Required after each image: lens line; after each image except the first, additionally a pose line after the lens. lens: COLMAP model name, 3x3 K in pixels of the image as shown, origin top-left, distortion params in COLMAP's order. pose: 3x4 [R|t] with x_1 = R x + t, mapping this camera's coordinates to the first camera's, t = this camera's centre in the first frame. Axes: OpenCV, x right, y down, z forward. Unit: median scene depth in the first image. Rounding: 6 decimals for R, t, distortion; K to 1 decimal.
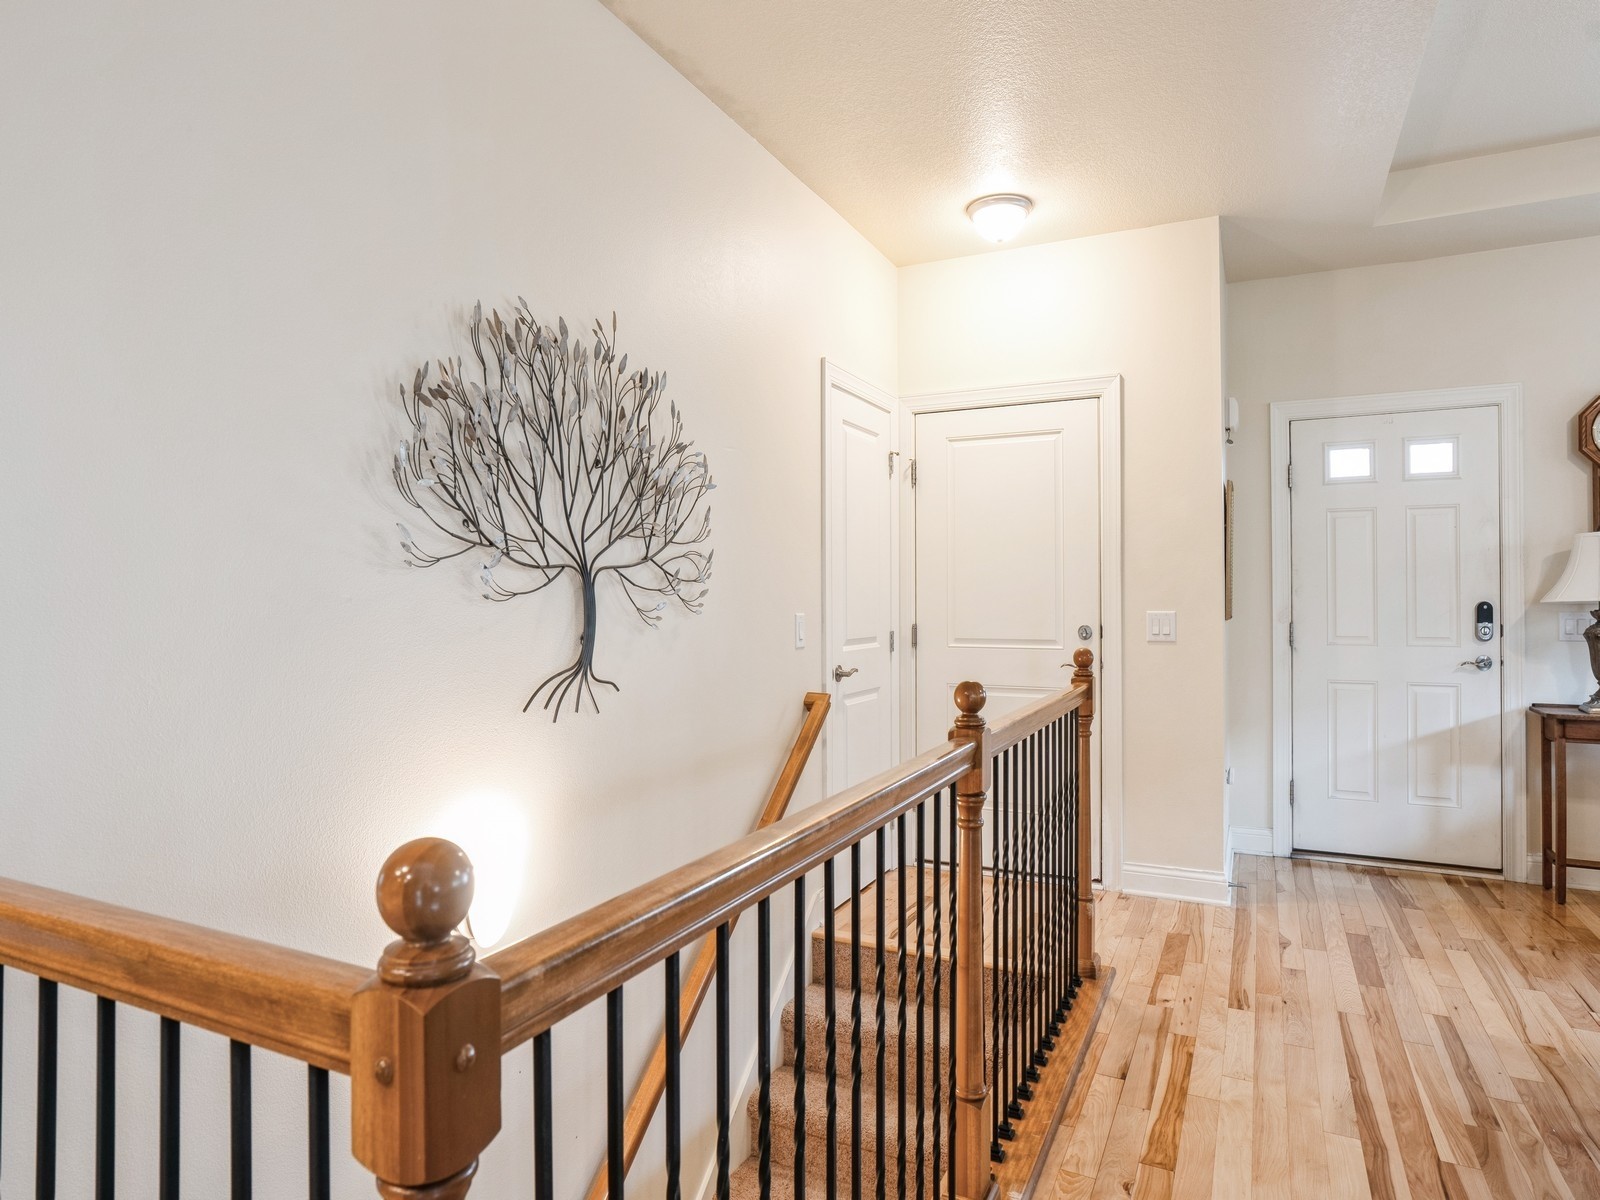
lens RADIAL K [[930.8, 0, 810.6], [0, 930.8, 604.0], [0, 0, 1]] dist [-0.052581, 0.001887]
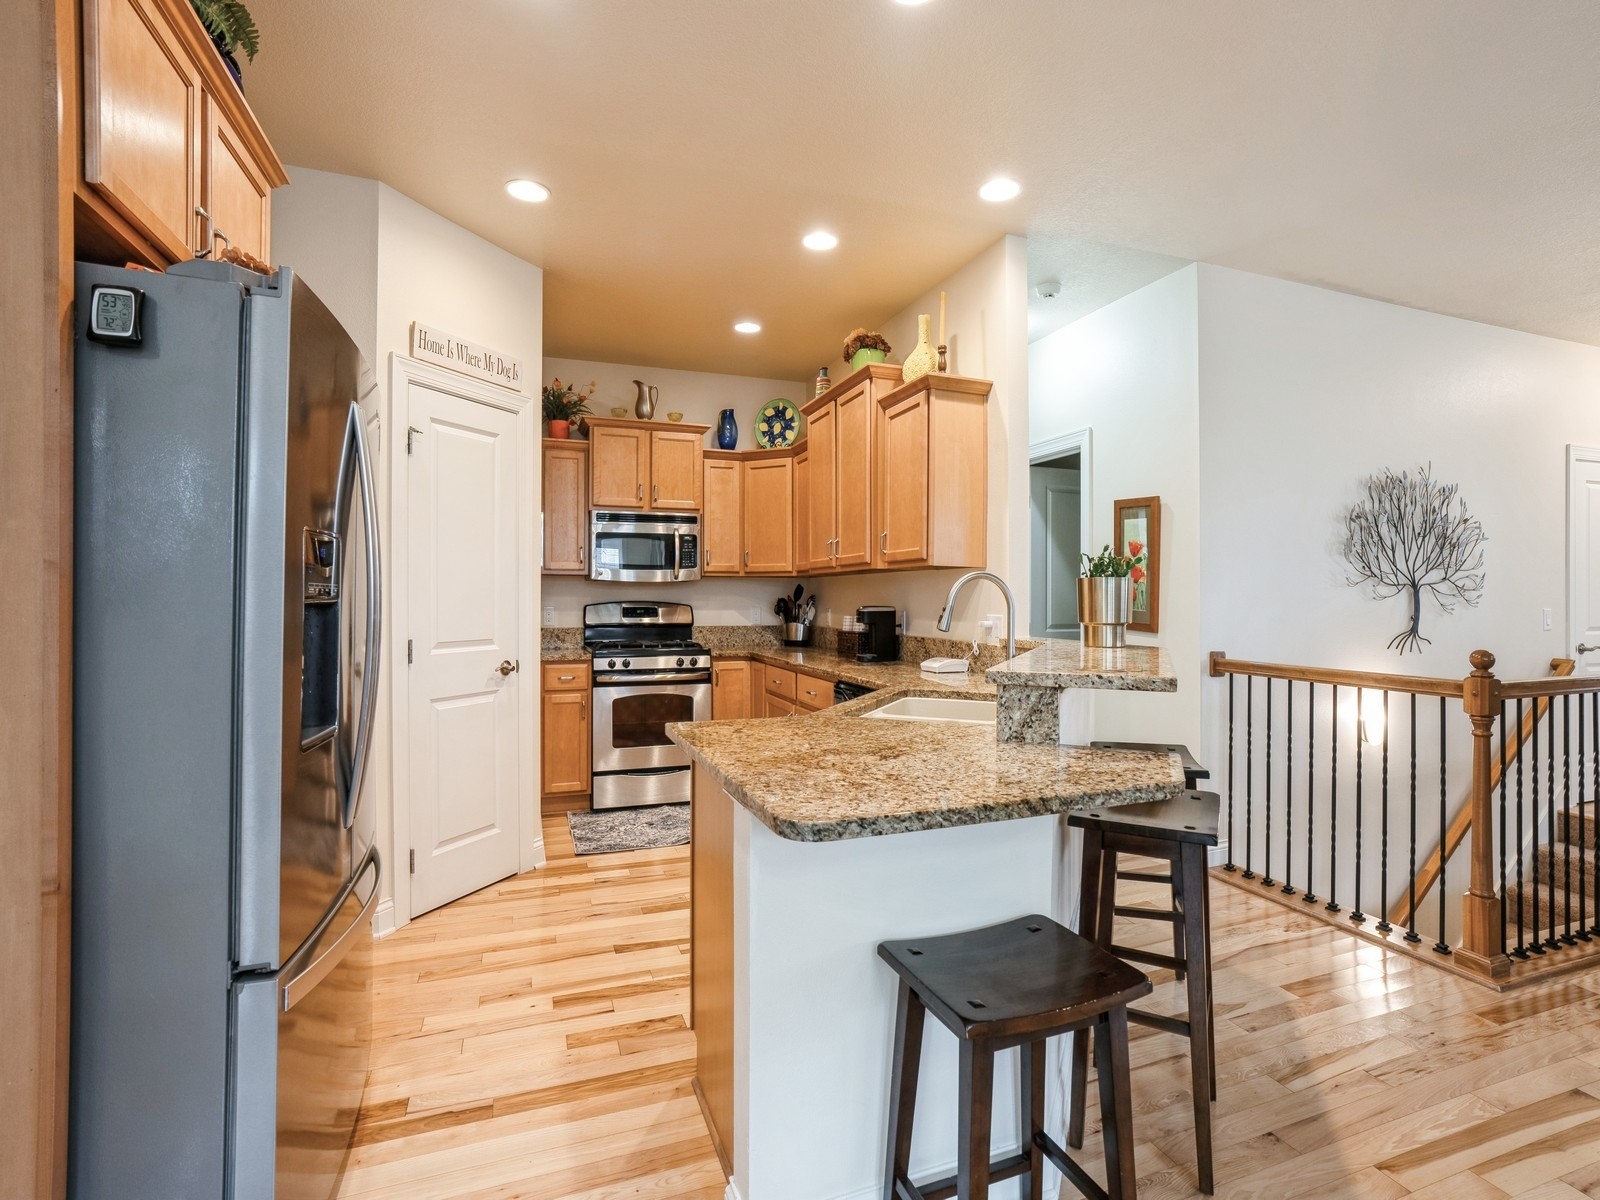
lens RADIAL K [[741.9, 0, 790.2], [0, 741.9, 594.9], [0, 0, 1]] dist [-0.031749, 0.011538]
pose [[0.707709, 0.003945, -0.706493, -0.073241], [-0.008673, 0.999958, -0.003104, 0.001512], [0.706450, 0.008324, 0.707714, -1.175512]]
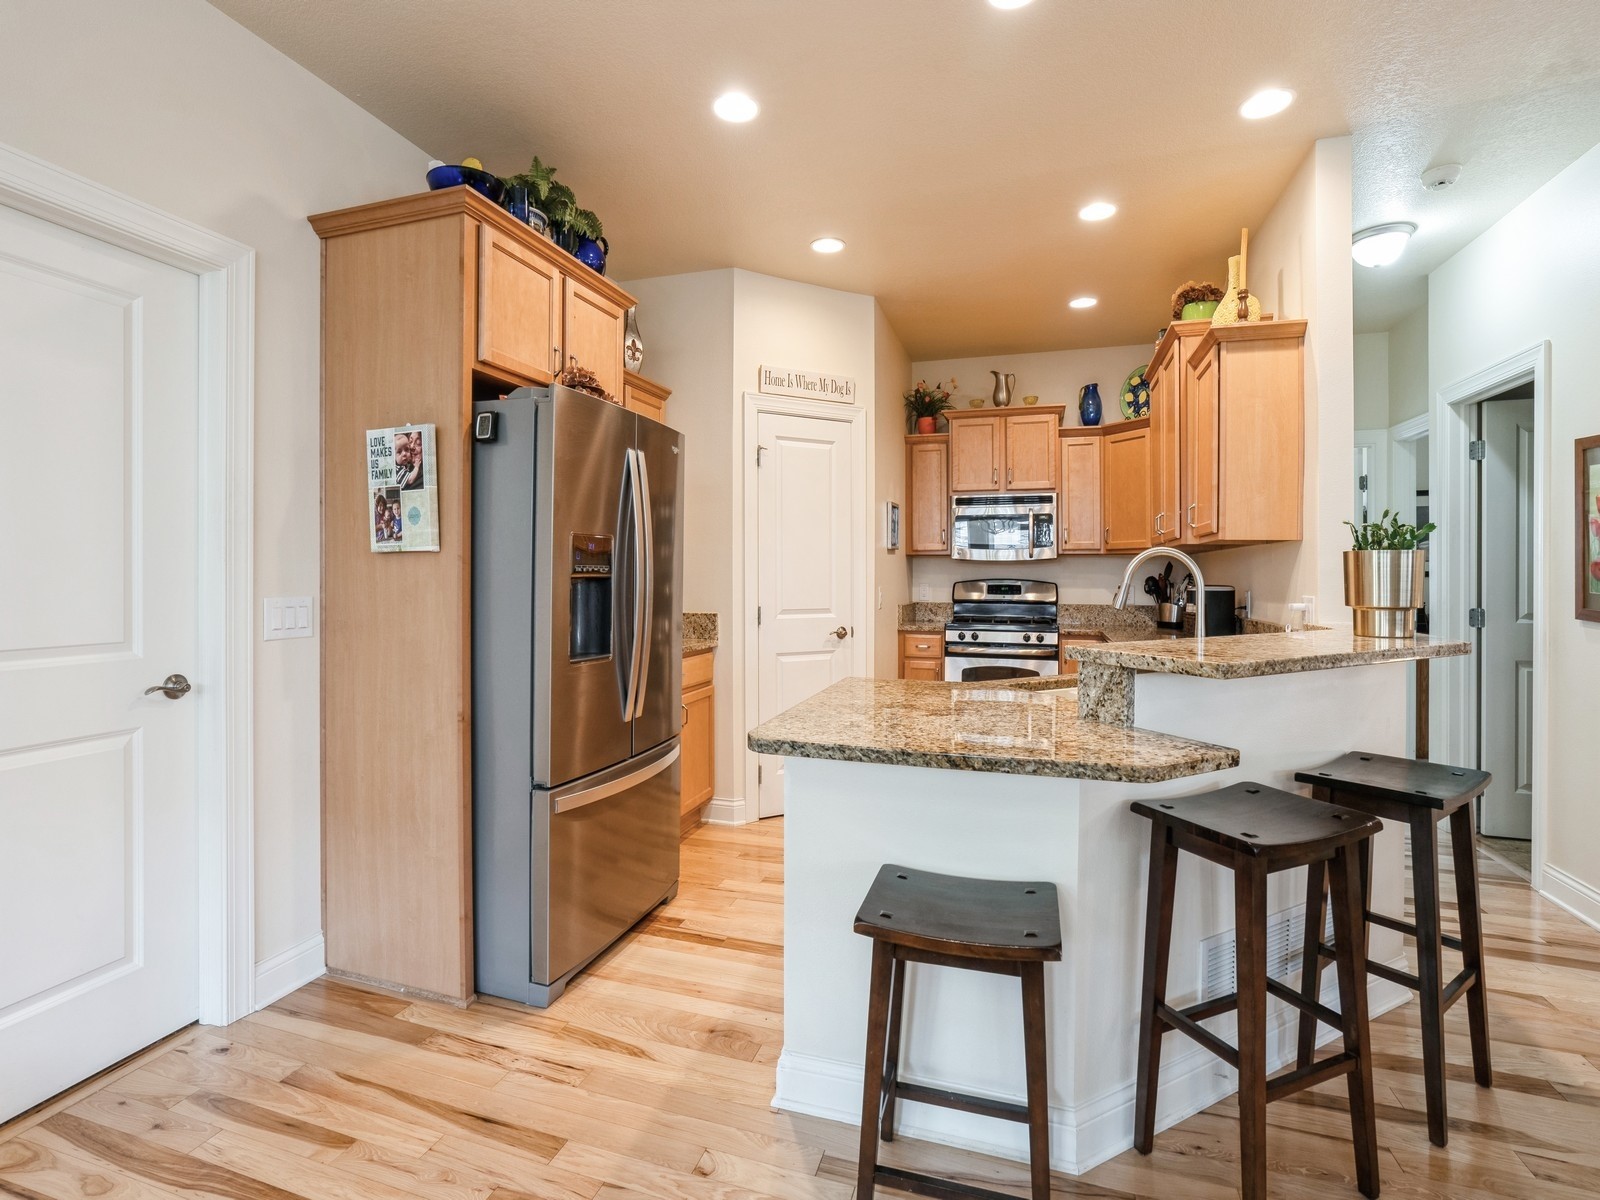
lens RADIAL K [[741.9, 0, 812.5], [0, 741.9, 576.5], [0, 0, 1]] dist [-0.031749, 0.011538]
pose [[0.141469, 0.007852, -0.989912, 0.256384], [-0.009821, 0.999930, 0.006528, 0.000225], [0.989894, 0.008798, 0.141536, -0.863892]]
